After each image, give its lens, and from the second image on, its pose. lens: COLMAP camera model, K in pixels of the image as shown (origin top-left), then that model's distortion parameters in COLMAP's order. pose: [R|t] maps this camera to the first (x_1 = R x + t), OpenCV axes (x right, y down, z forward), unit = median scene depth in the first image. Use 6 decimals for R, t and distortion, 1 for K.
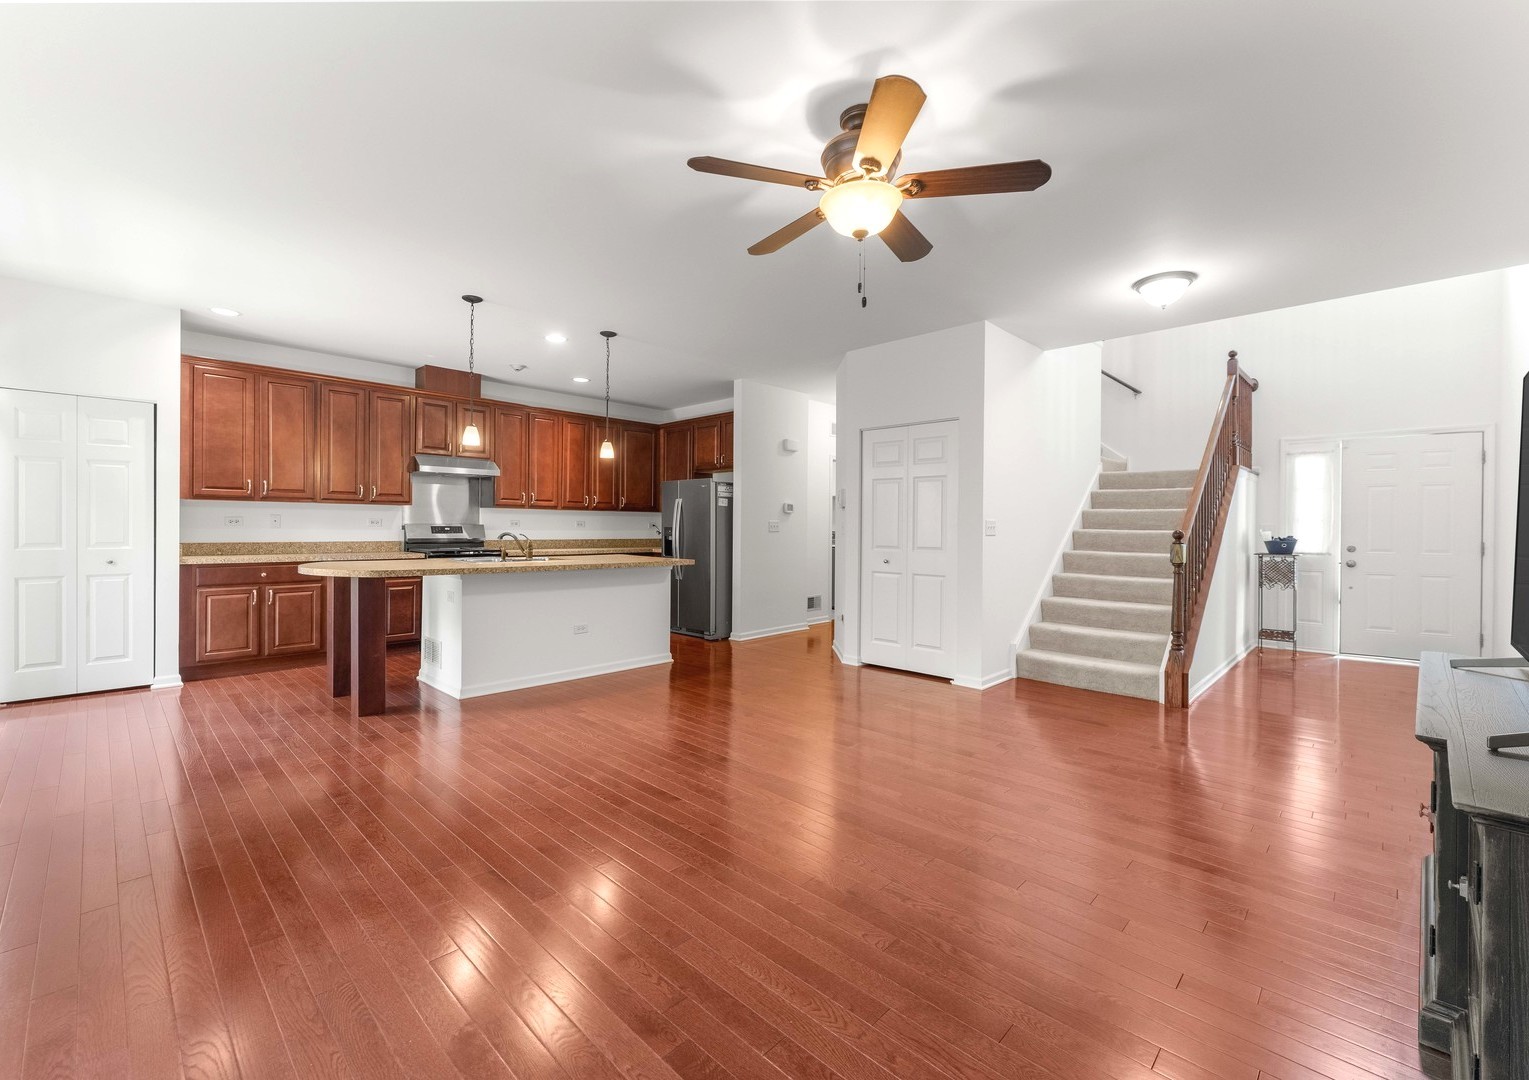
lens RADIAL K [[652.6, 0, 765.2], [0, 652.6, 531.8], [0, 0, 1]] dist [0.000098, -0.000201]
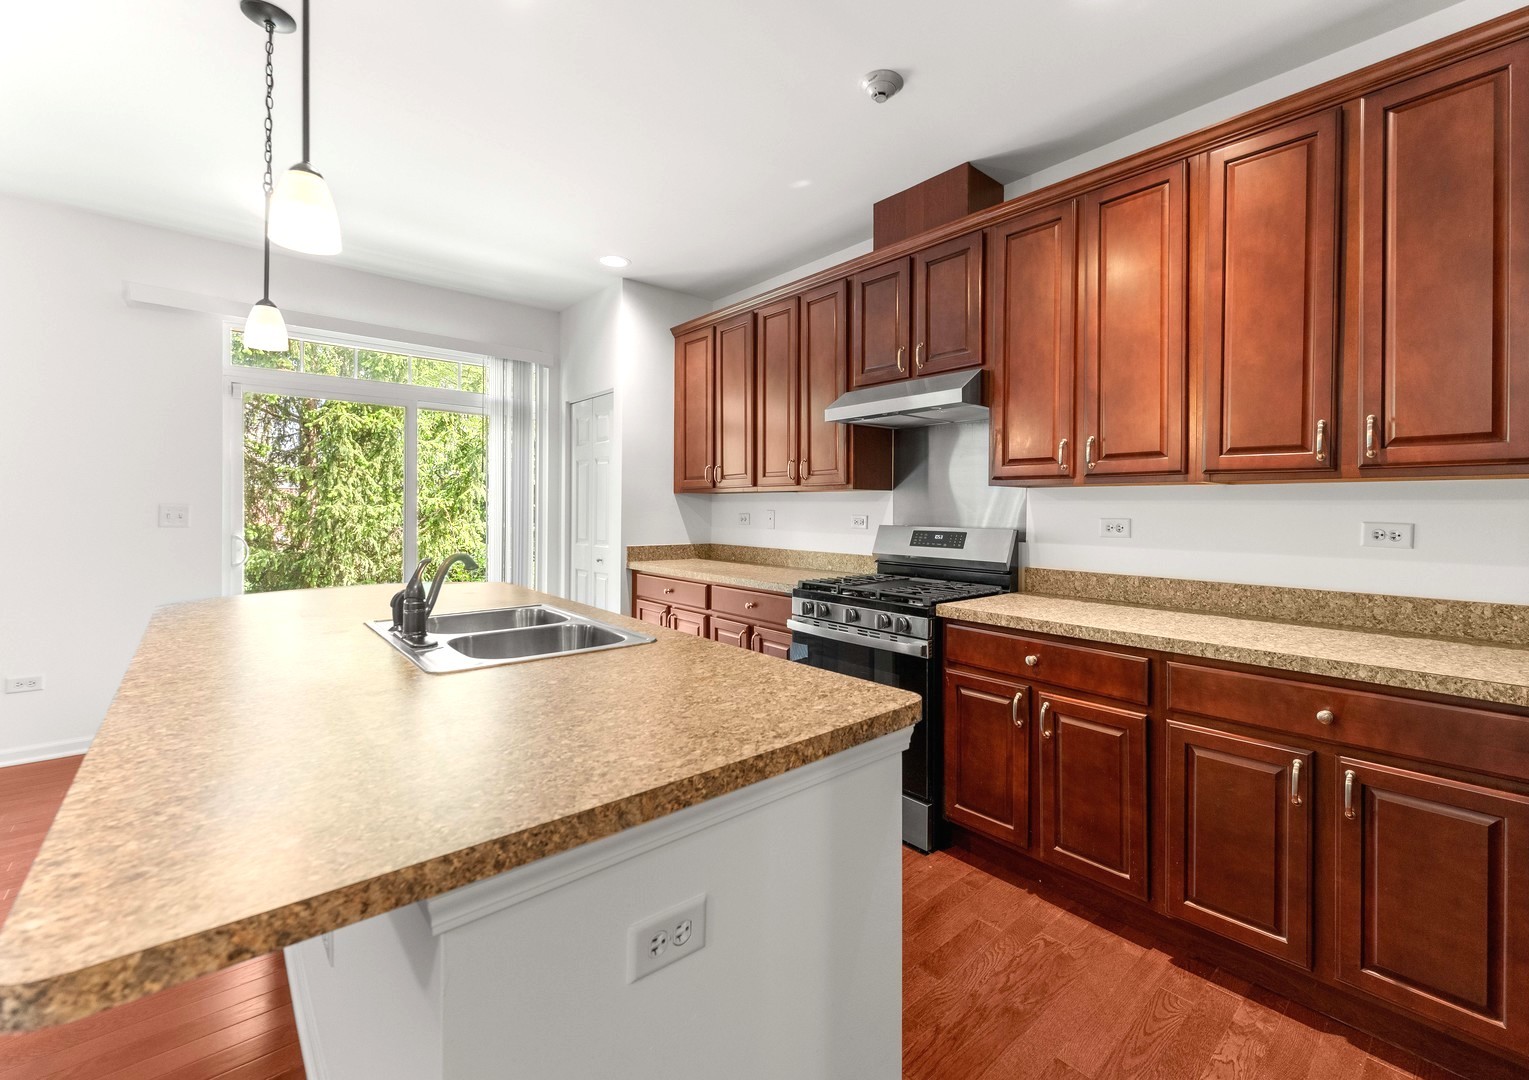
lens RADIAL K [[652.6, 0, 815.6], [0, 652.6, 505.8], [0, 0, 1]] dist [0.000098, -0.000201]
pose [[-0.052048, -0.016311, -0.998511, -0.023387], [-0.017124, 0.999734, -0.015439, -0.017363], [0.998498, 0.016295, -0.052313, 0.906974]]
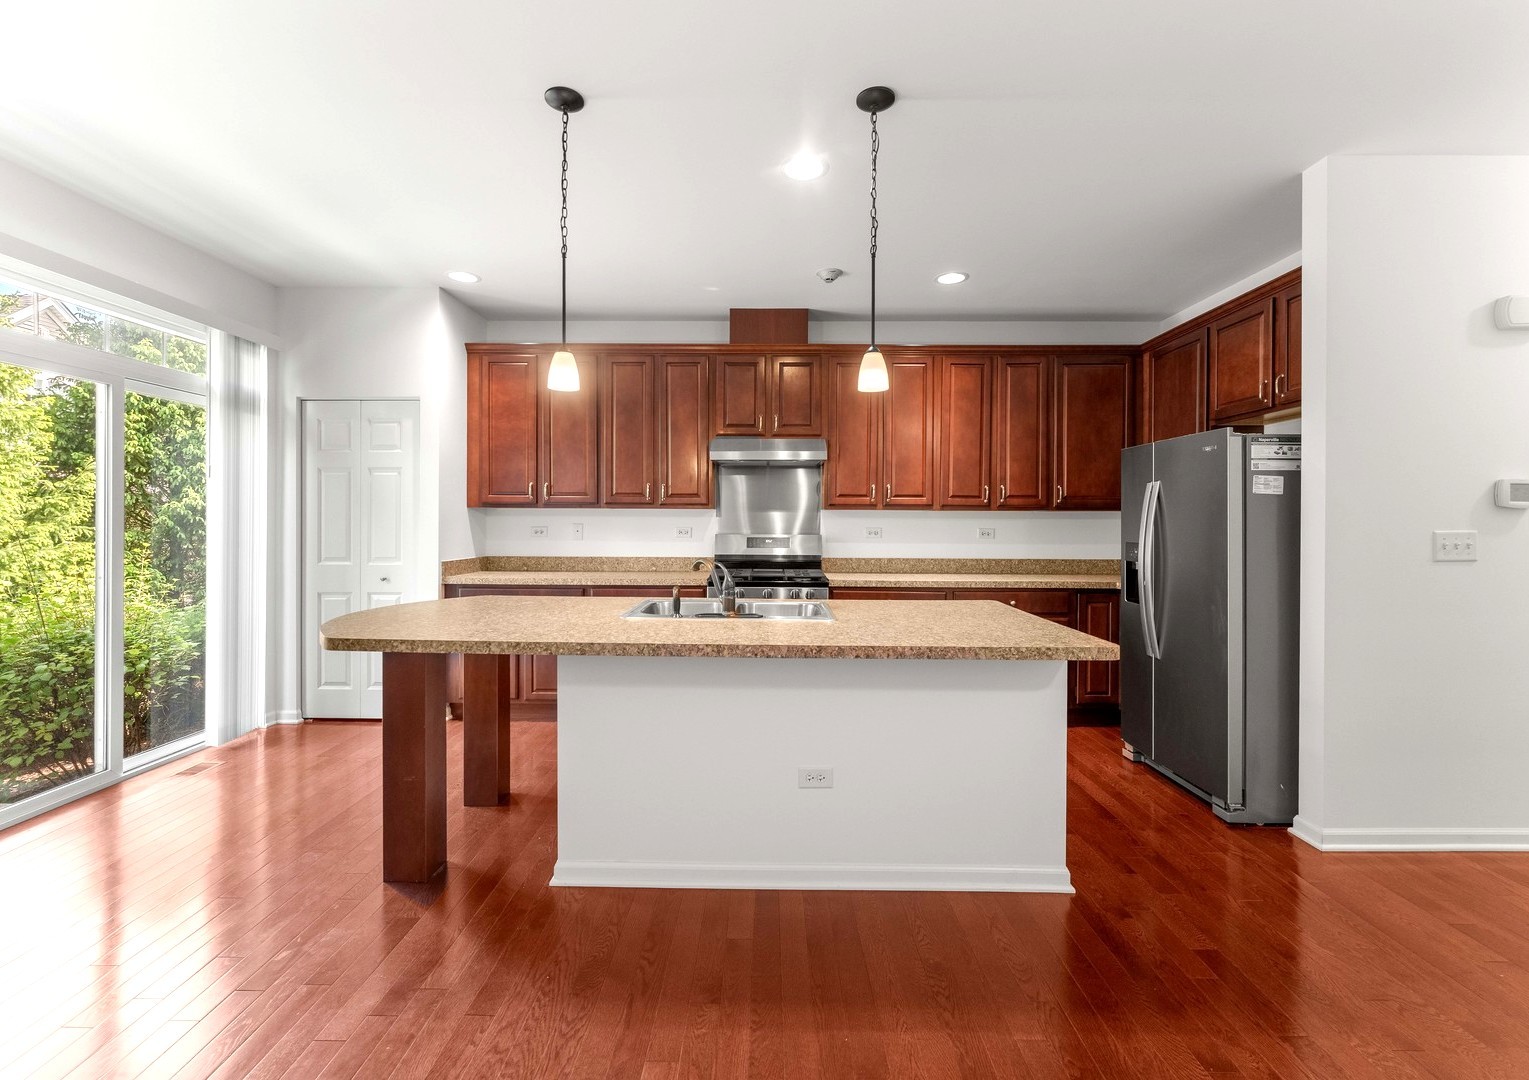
lens RADIAL K [[652.6, 0, 761.0], [0, 652.6, 522.6], [0, 0, 1]] dist [0.000098, -0.000201]
pose [[0.684225, -0.004060, -0.729260, 0.014647], [-0.004063, 0.999948, -0.009379, -0.017141], [0.729260, 0.009380, 0.684172, 0.500733]]
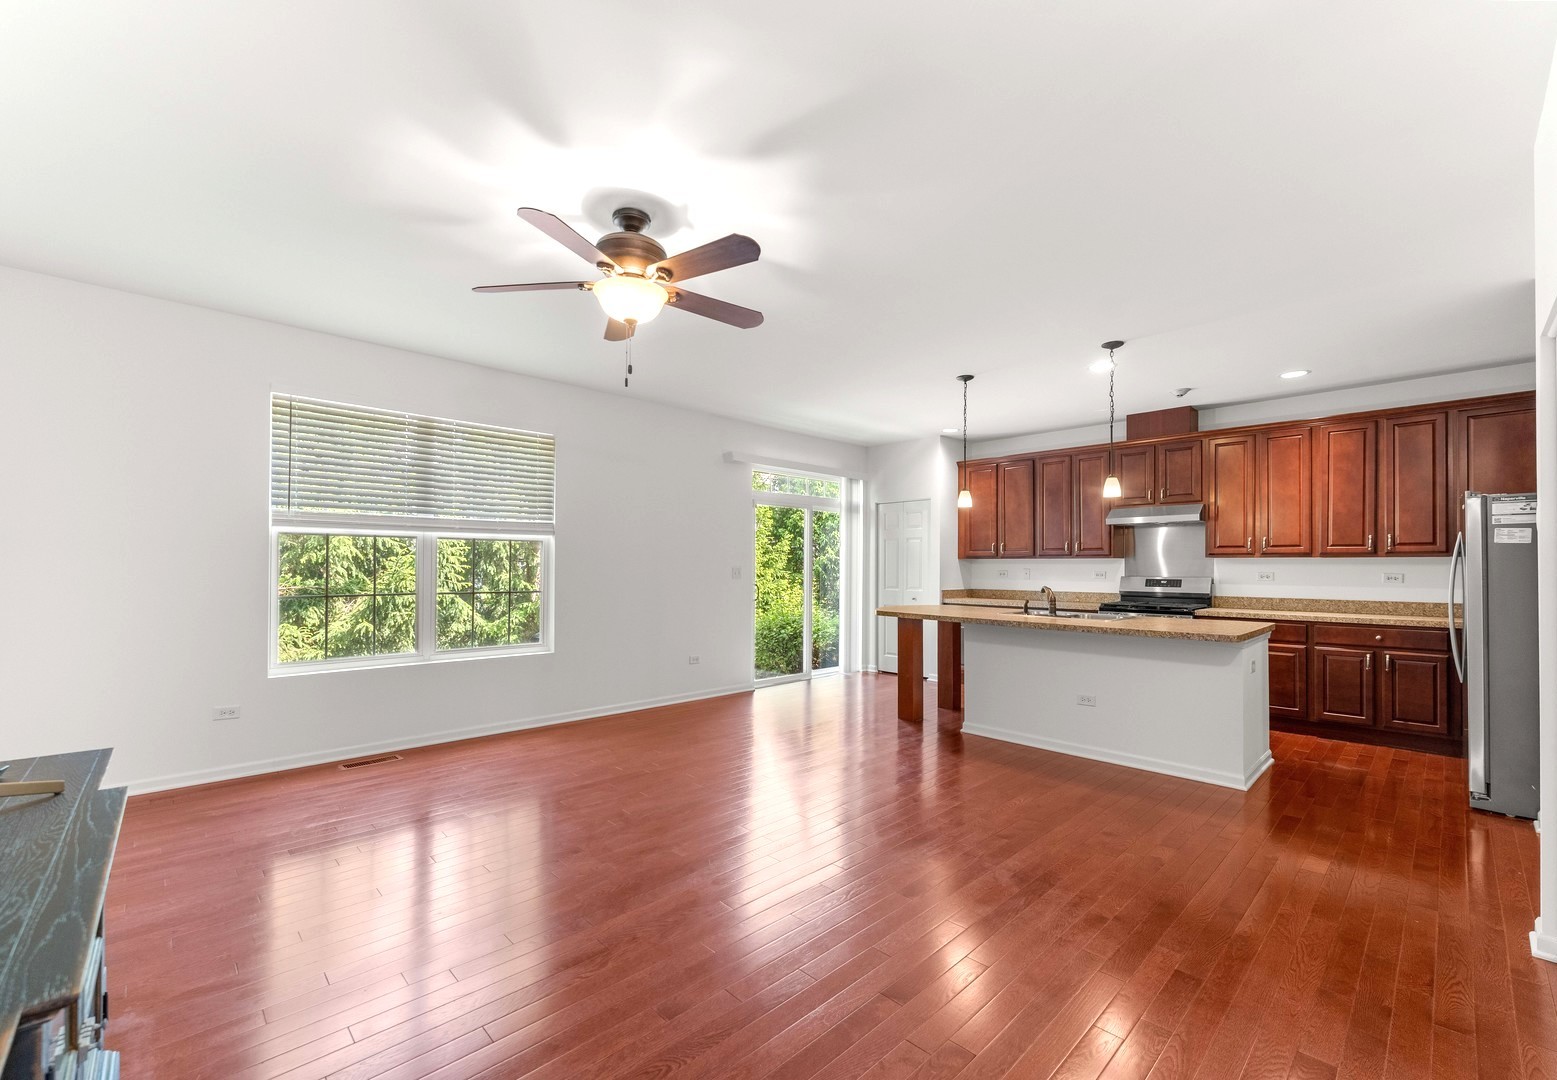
lens RADIAL K [[651.1, 0, 776.0], [0, 651.1, 557.3], [0, 0, 1]] dist [-0.003583, 0.000075]
pose [[-0.041480, -0.023350, -0.998866, 0.443710], [-0.013093, 0.999654, -0.022825, -0.010802], [0.999054, 0.012131, -0.041772, 0.472279]]
